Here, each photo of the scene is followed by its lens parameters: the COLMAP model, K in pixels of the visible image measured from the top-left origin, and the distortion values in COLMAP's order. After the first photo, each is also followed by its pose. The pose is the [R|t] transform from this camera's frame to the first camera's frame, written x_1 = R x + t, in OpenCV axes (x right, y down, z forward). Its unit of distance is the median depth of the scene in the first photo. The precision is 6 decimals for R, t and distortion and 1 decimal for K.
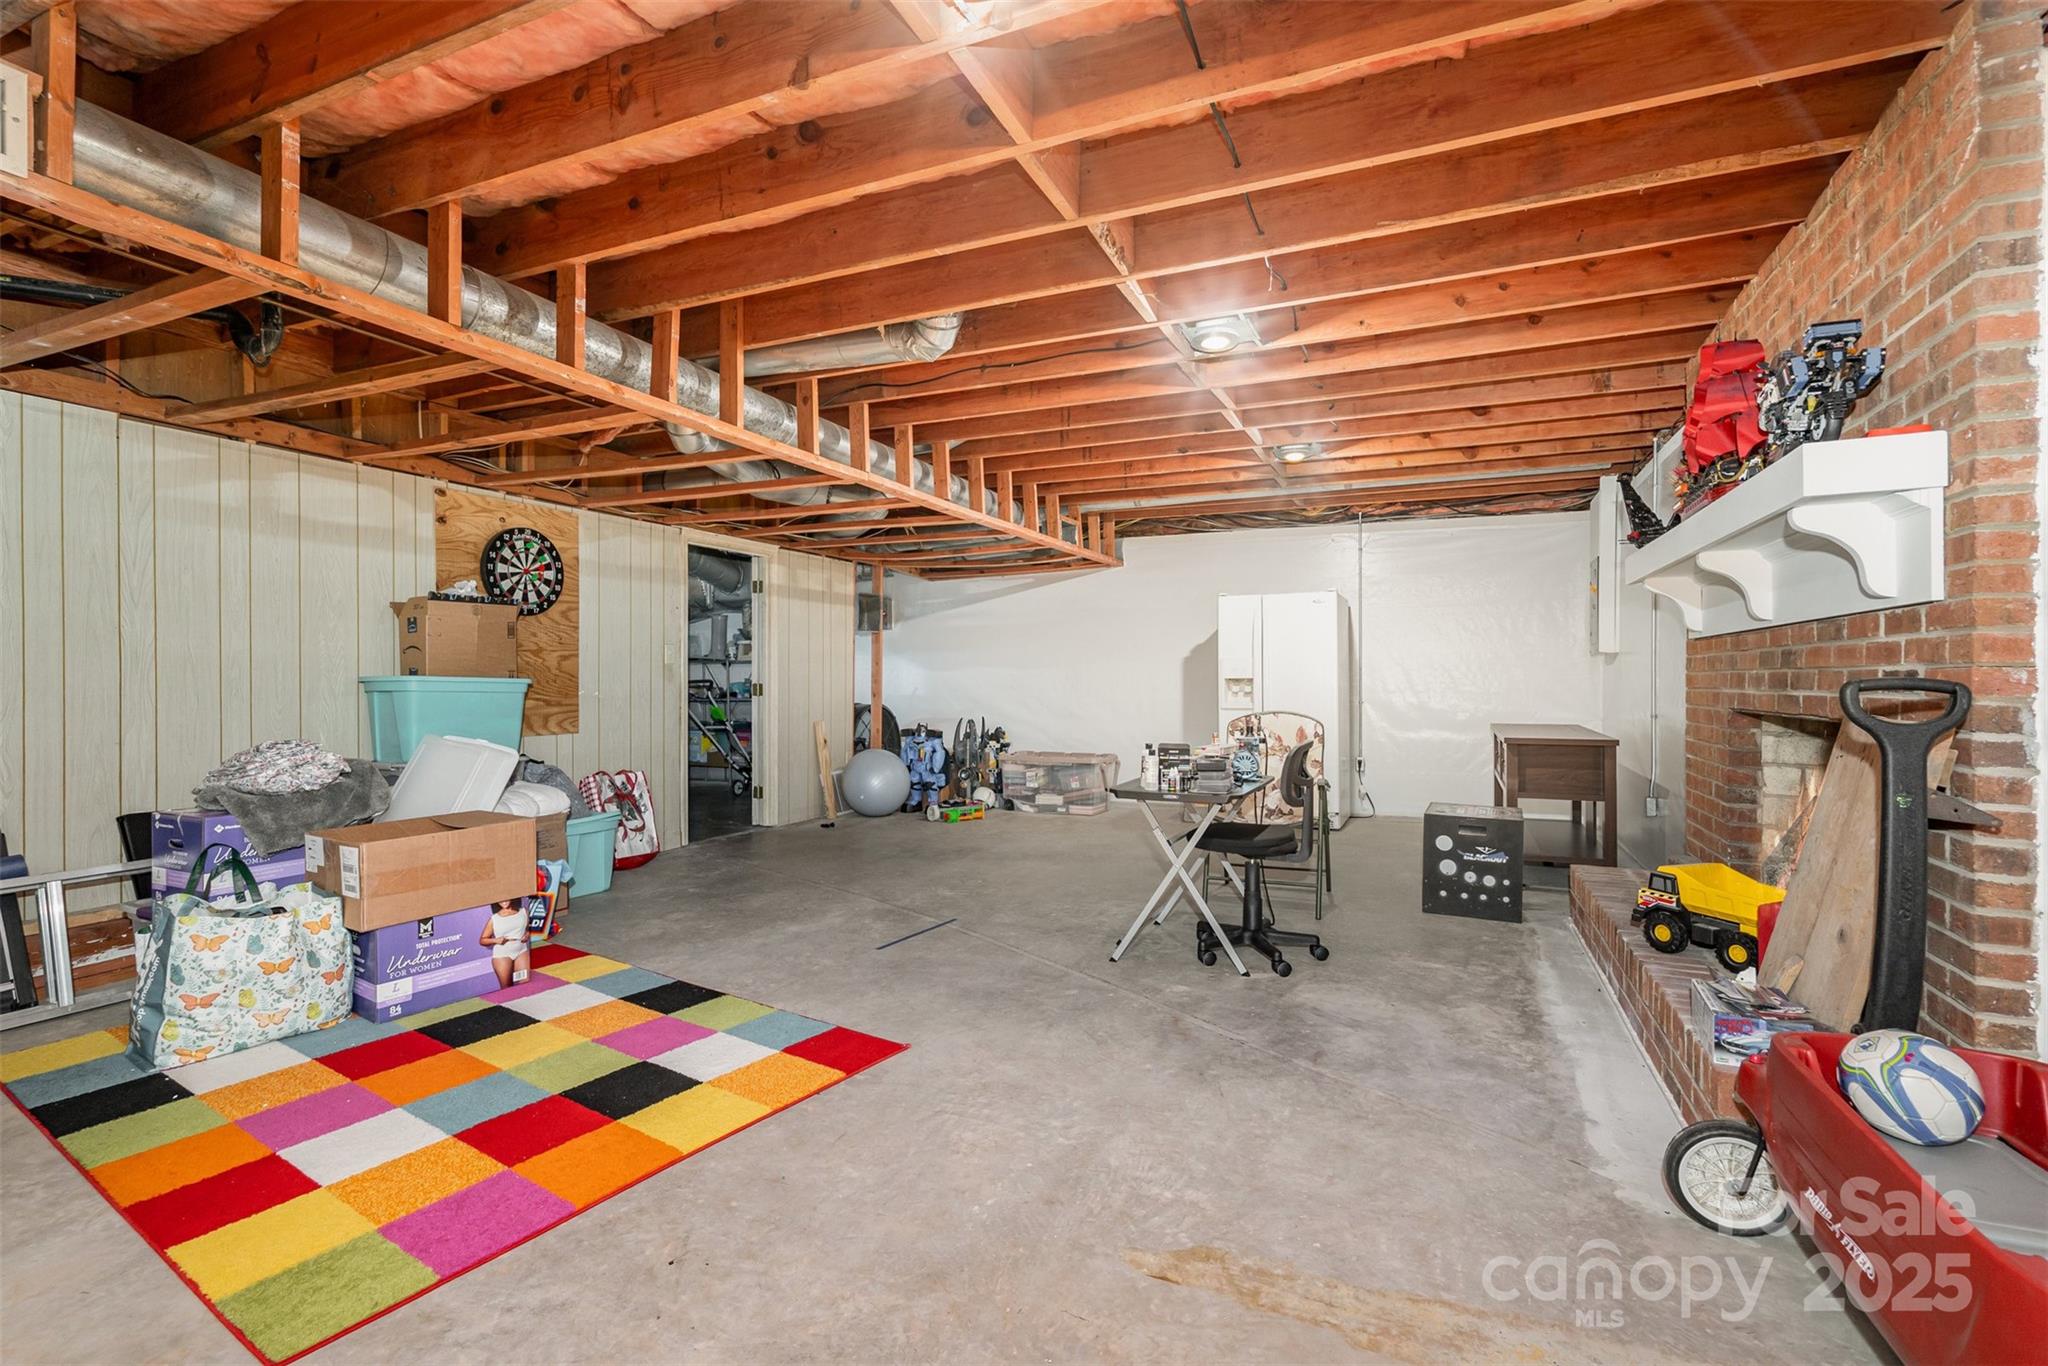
lens RADIAL K [[961.6, 0, 1023.7], [0, 961.6, 681.1], [0, 0, 1]] dist [0.001836, 0.000181]
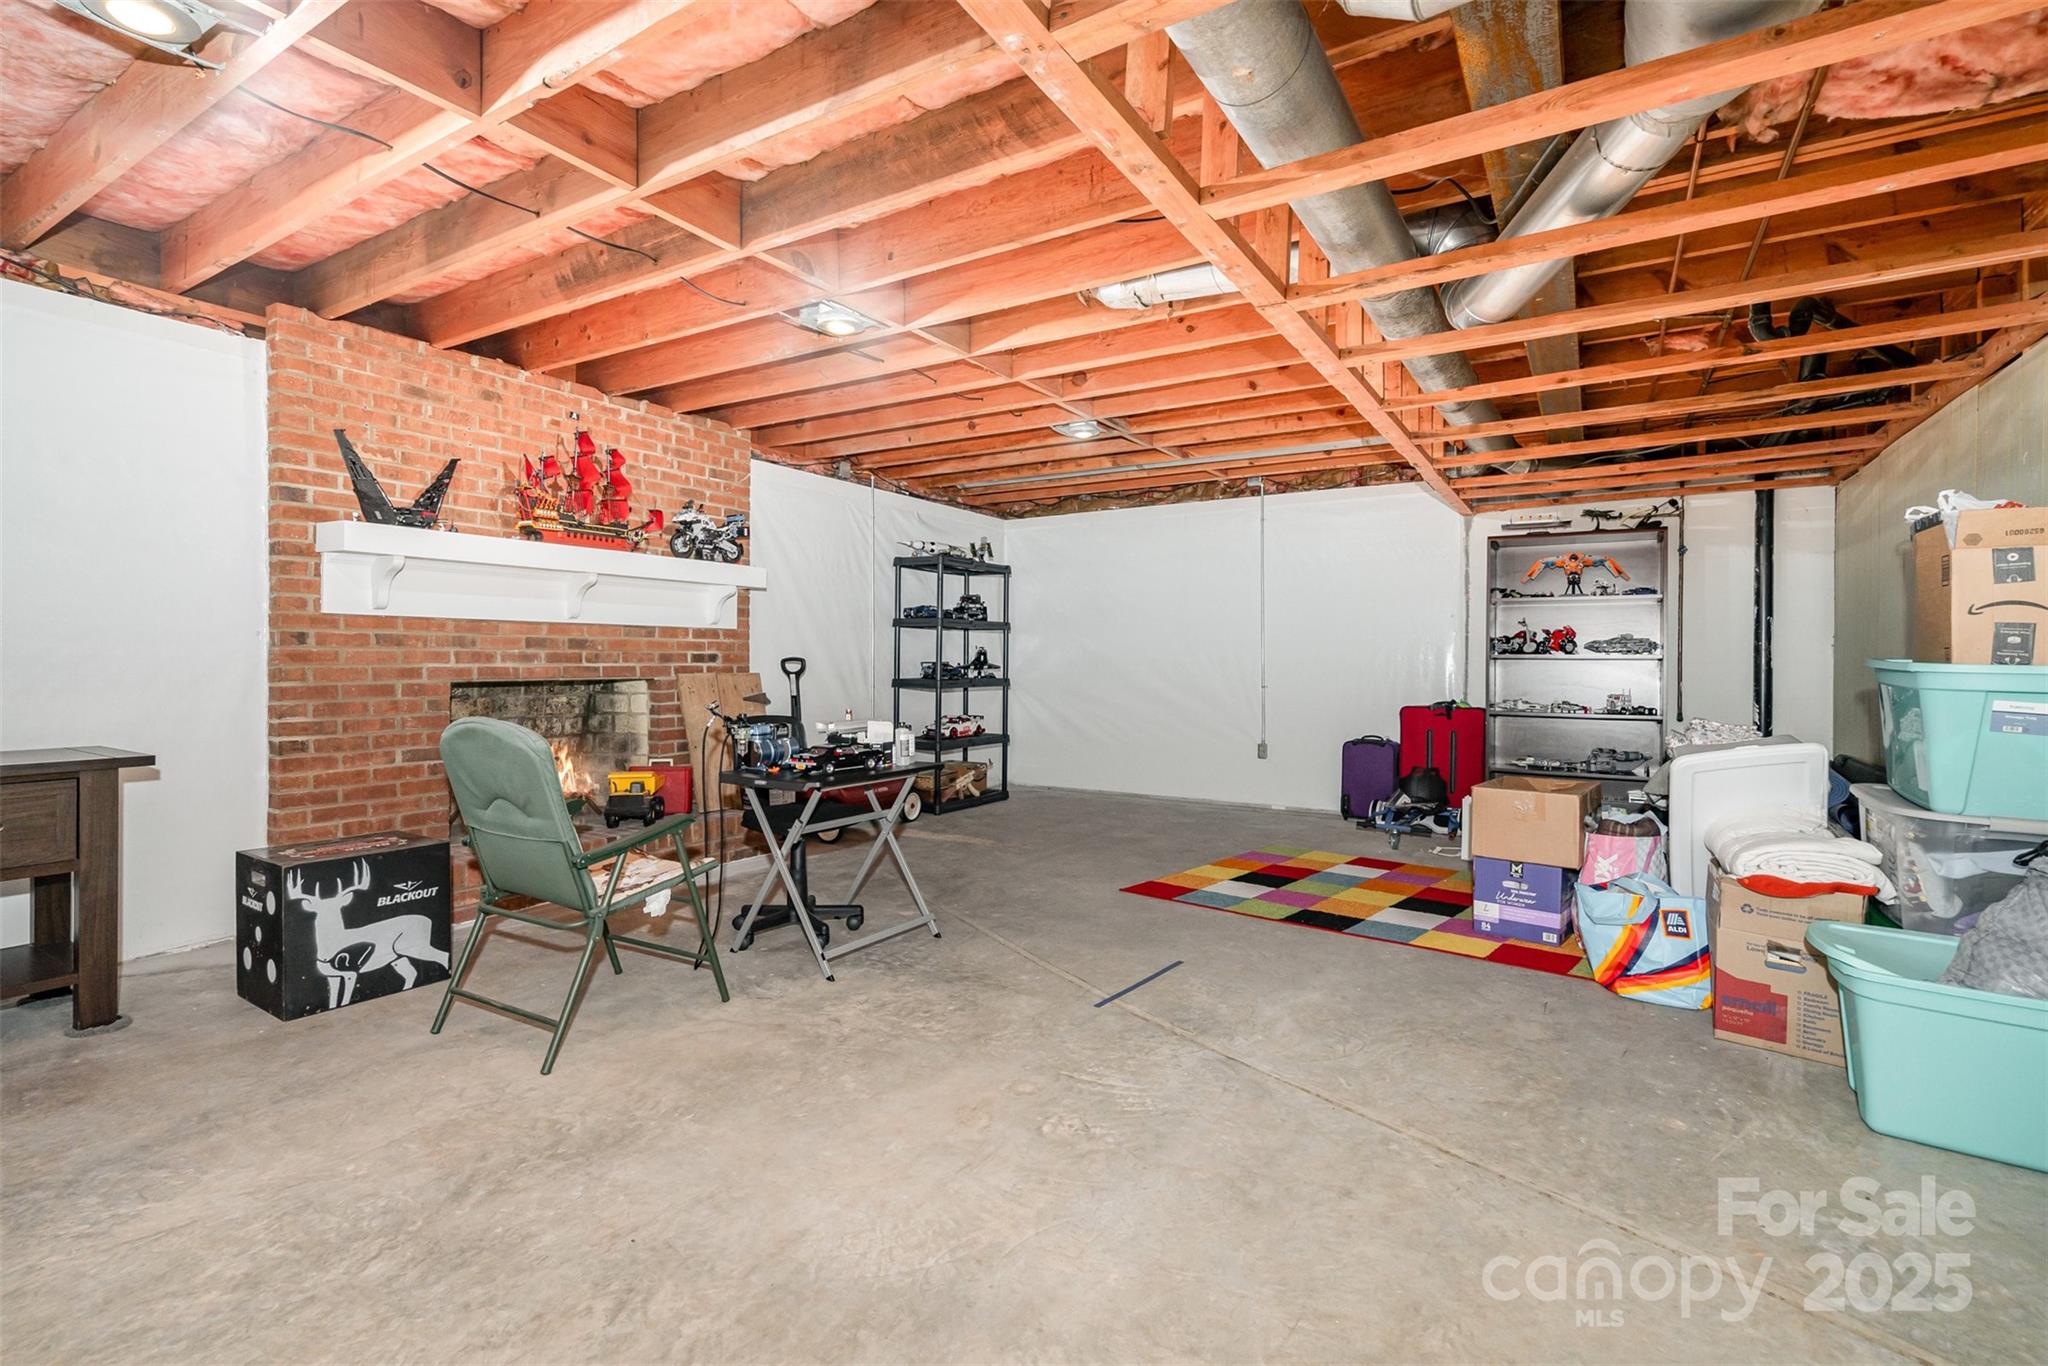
lens RADIAL K [[961.6, 0, 1017.1], [0, 961.6, 666.4], [0, 0, 1]] dist [0.001836, 0.000181]
pose [[-0.990576, -0.007452, 0.136760, -0.112944], [-0.006333, 0.999943, 0.008615, -0.002919], [-0.136816, 0.007668, -0.990567, 1.790018]]
